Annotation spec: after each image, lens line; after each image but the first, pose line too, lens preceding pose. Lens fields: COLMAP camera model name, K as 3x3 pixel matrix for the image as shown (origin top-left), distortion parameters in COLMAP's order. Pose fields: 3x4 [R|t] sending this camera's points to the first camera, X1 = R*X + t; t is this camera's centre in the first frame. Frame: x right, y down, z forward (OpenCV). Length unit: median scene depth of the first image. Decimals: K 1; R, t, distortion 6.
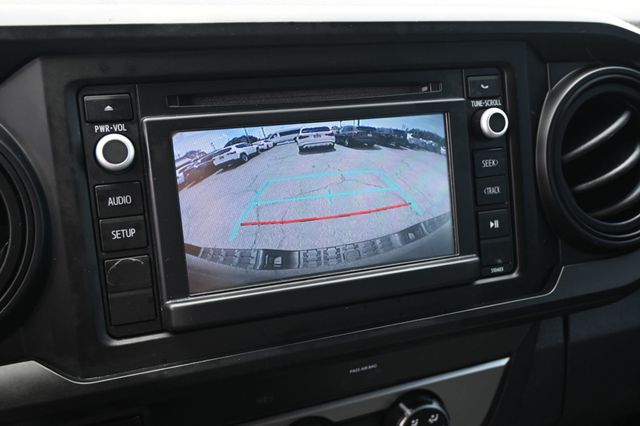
lens RADIAL K [[601.3, 0, 320.9], [0, 601.3, 215.2], [0, 0, 1]] dist [0.000845, 0.000000]
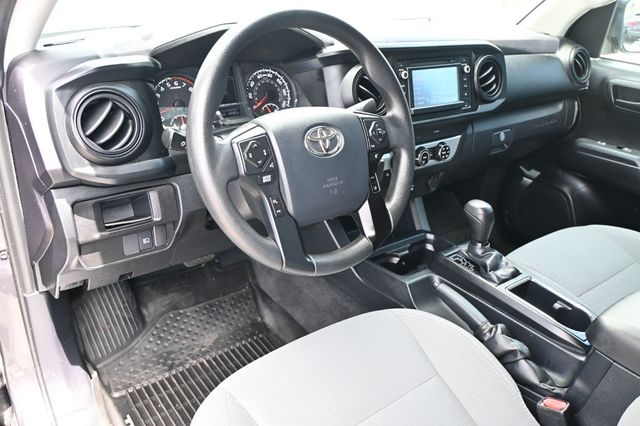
lens RADIAL K [[516.8, 0, 318.3], [0, 516.8, 214.2], [0, 0, 1]] dist [-0.031612, 0.012141]
pose [[0.959708, -0.072888, 0.271380, -1.759400], [0.040503, 0.991569, 0.123084, 0.366438], [-0.278063, -0.107133, 0.954570, -2.252605]]
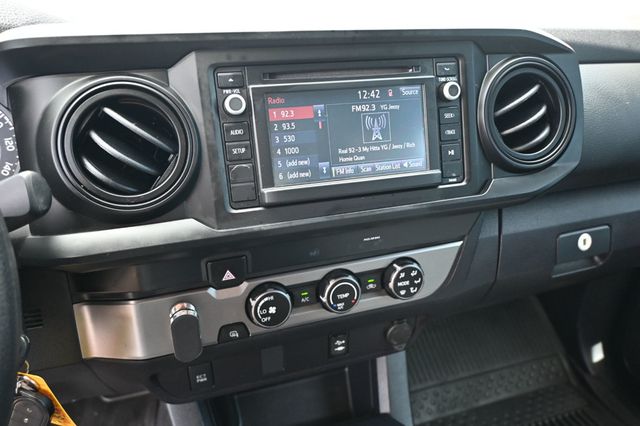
lens RADIAL K [[461.0, 0, 321.1], [0, 461.0, 218.8], [0, 0, 1]] dist [-0.000757, -0.015462]
pose [[0.998644, 0.008782, -0.051321, -0.007146], [-0.005387, 0.997810, 0.065928, 0.120274], [0.051788, -0.065562, 0.996504, -0.324013]]
